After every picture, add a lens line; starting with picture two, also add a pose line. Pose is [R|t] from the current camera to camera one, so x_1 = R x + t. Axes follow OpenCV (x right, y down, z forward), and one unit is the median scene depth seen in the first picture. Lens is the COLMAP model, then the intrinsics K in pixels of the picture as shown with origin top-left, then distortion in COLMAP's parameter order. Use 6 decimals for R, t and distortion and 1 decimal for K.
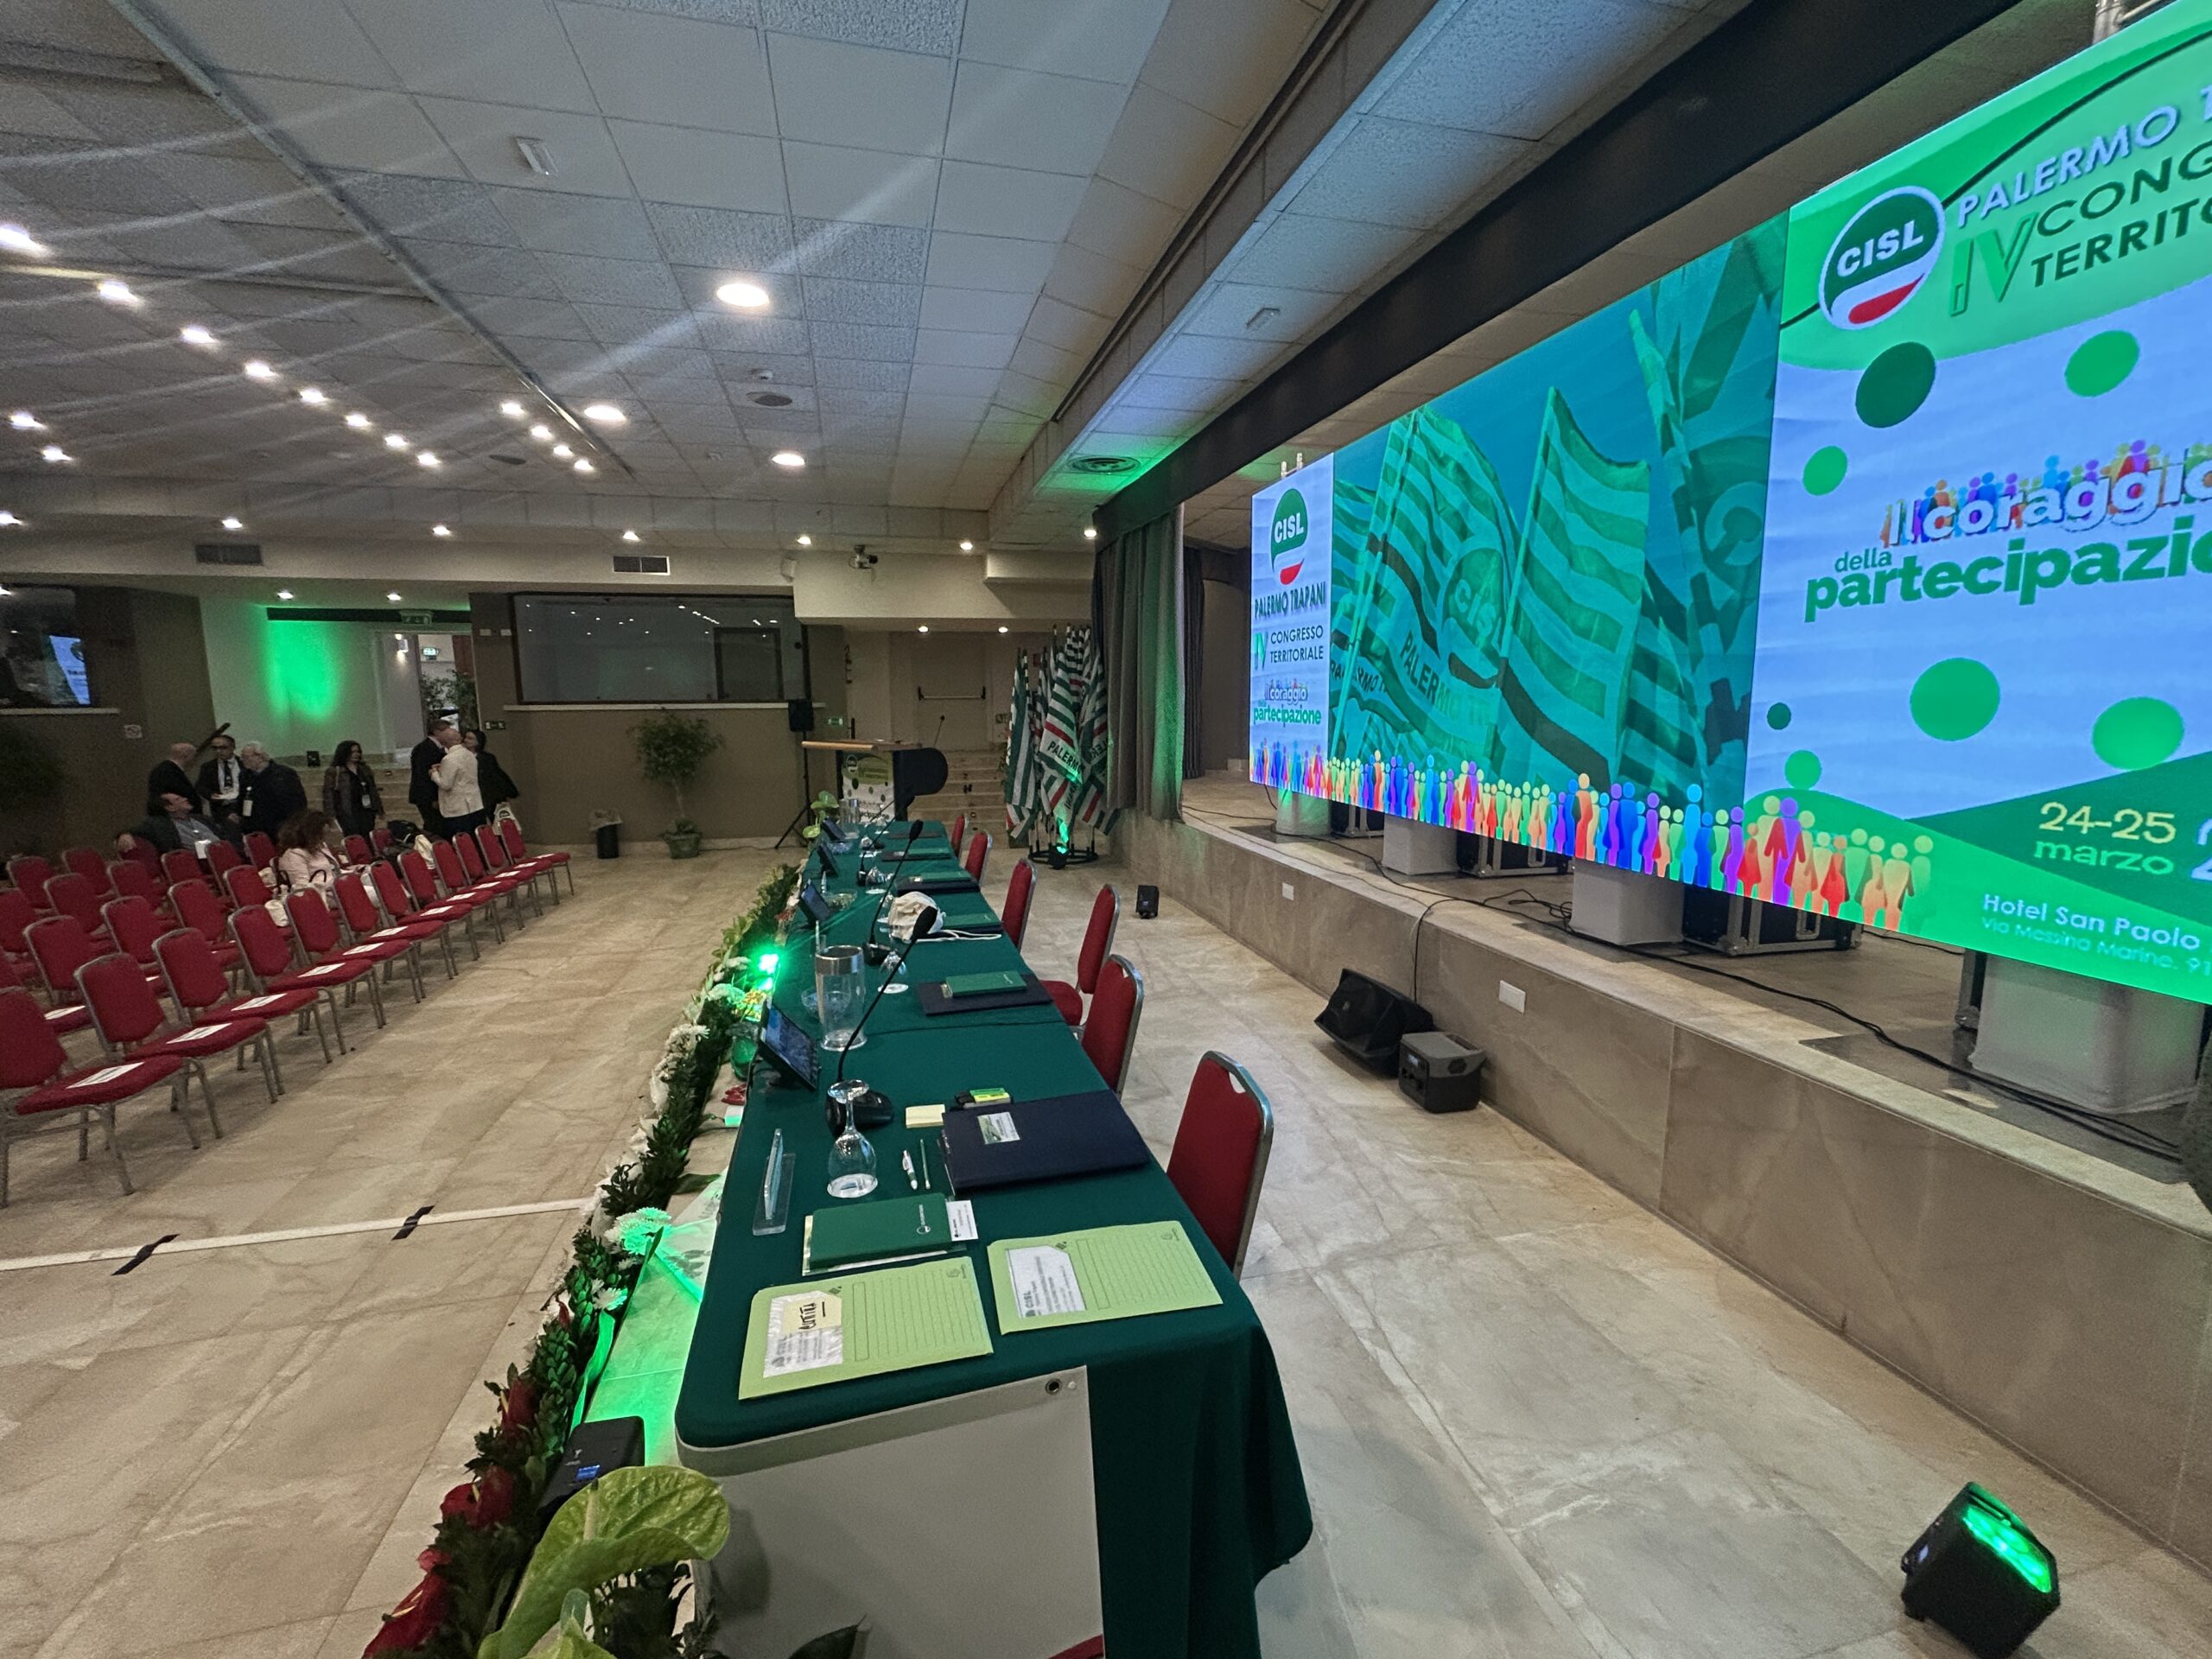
lens RADIAL K [[961.9, 0, 1109.8], [0, 961.9, 832.1], [0, 0, 1]] dist [0.001000, 0.000730]
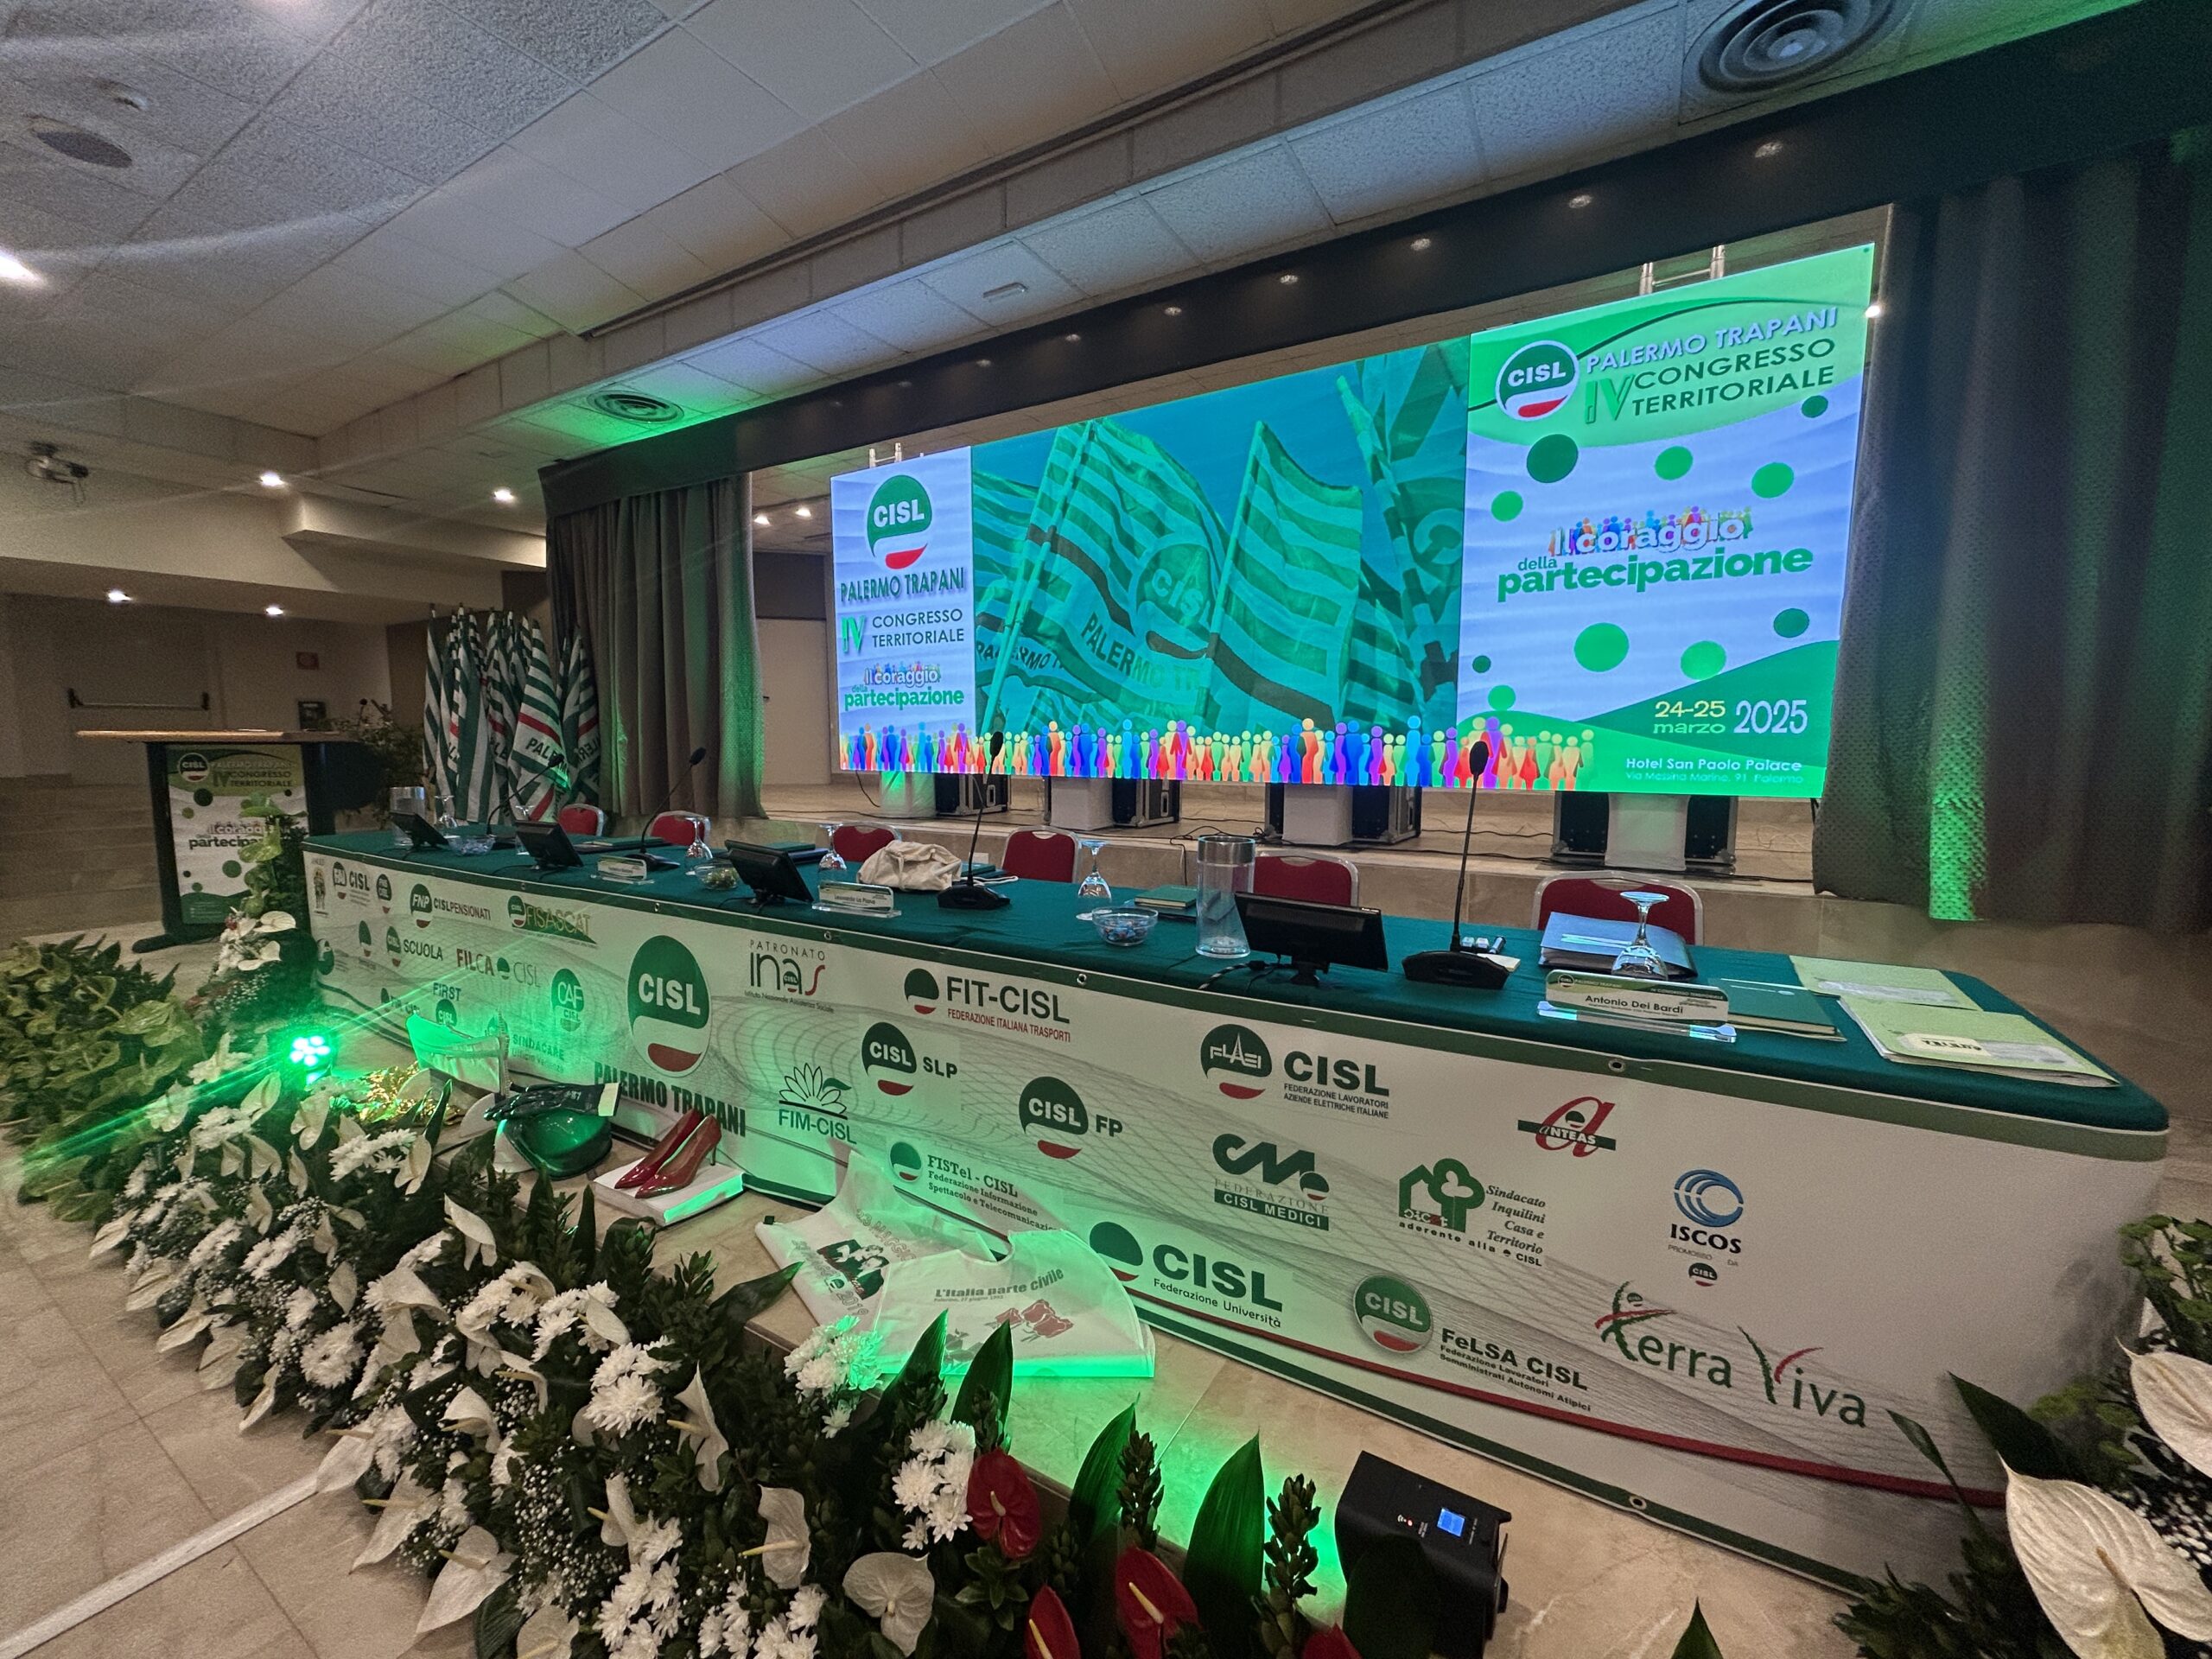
lens RADIAL K [[891.7, 0, 1107.3], [0, 891.7, 833.5], [0, 0, 1]] dist [0.000036, 0.000464]
pose [[0.710063, -0.065518, 0.701083, -0.676456], [0.094064, 0.995564, -0.002231, 0.086495], [-0.697827, 0.067531, 0.713076, 0.391641]]
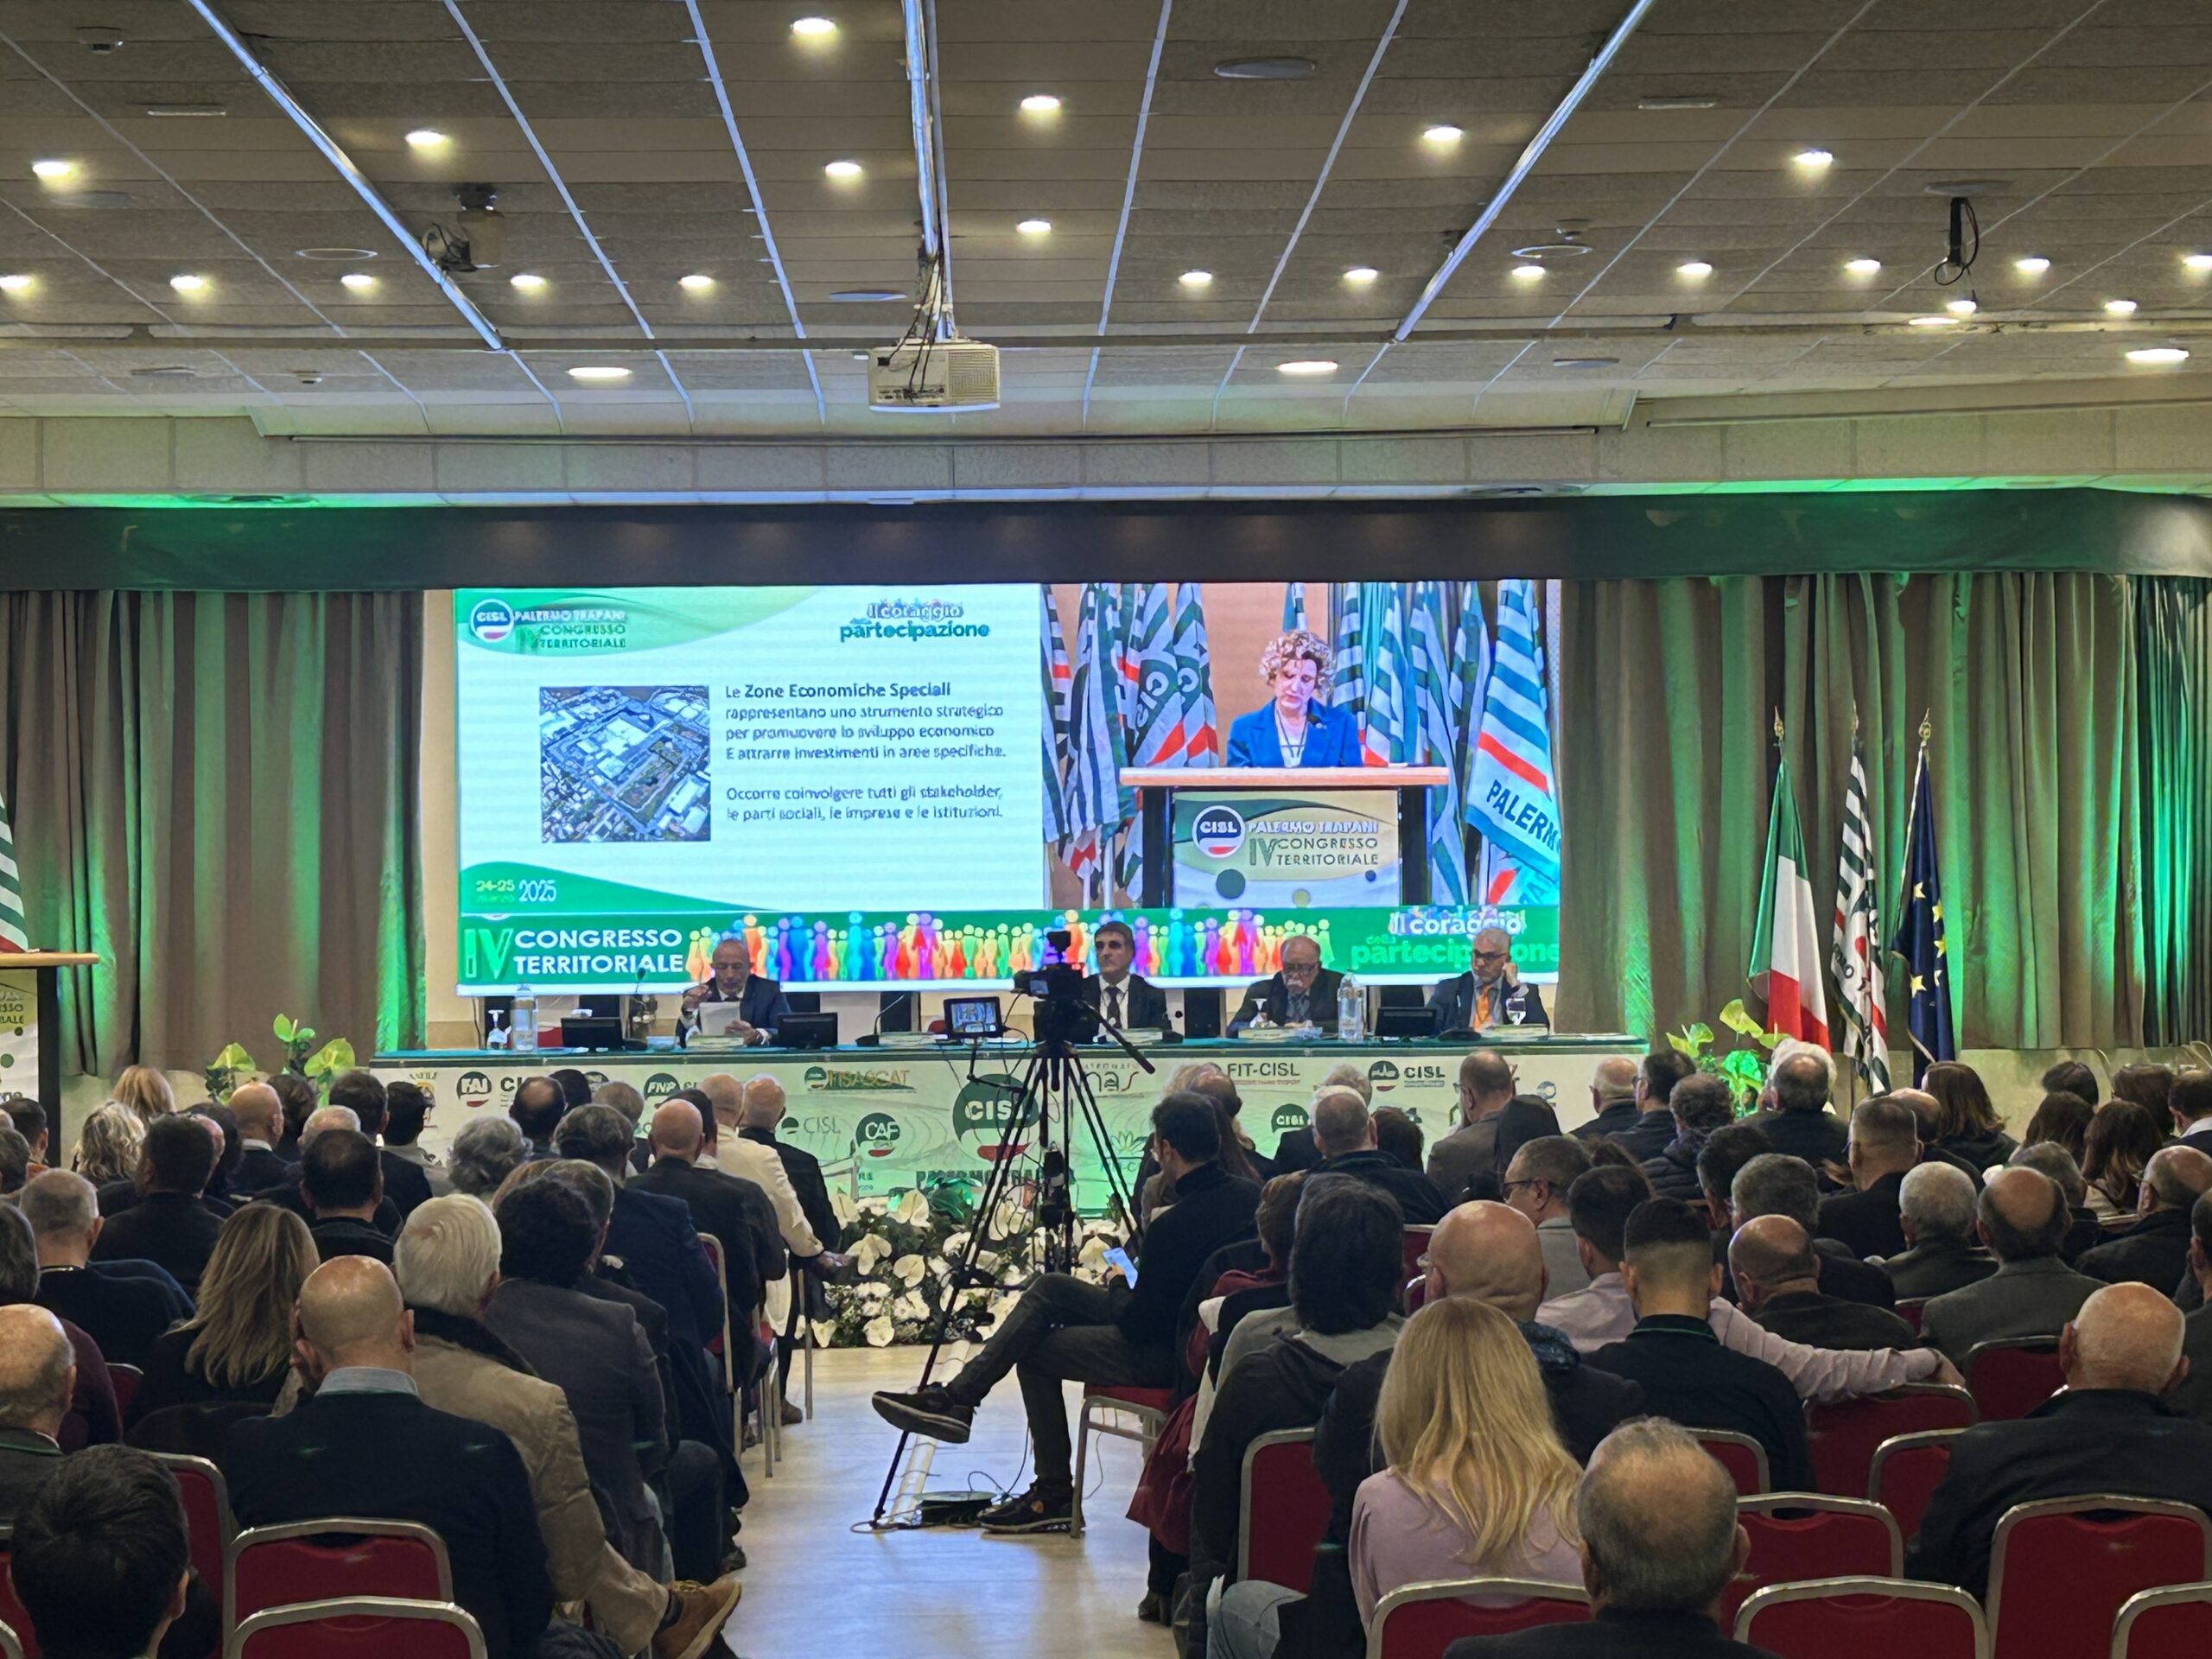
lens RADIAL K [[4739.2, 0, 1103.7], [0, 4739.2, 825.5], [0, 0, 1]] dist [0.270849, 0.000000]
pose [[0.222334, 0.020320, 0.974759, -6.824679], [0.150243, 0.987127, -0.054847, 0.182795], [-0.963325, 0.158645, 0.216419, -0.398421]]
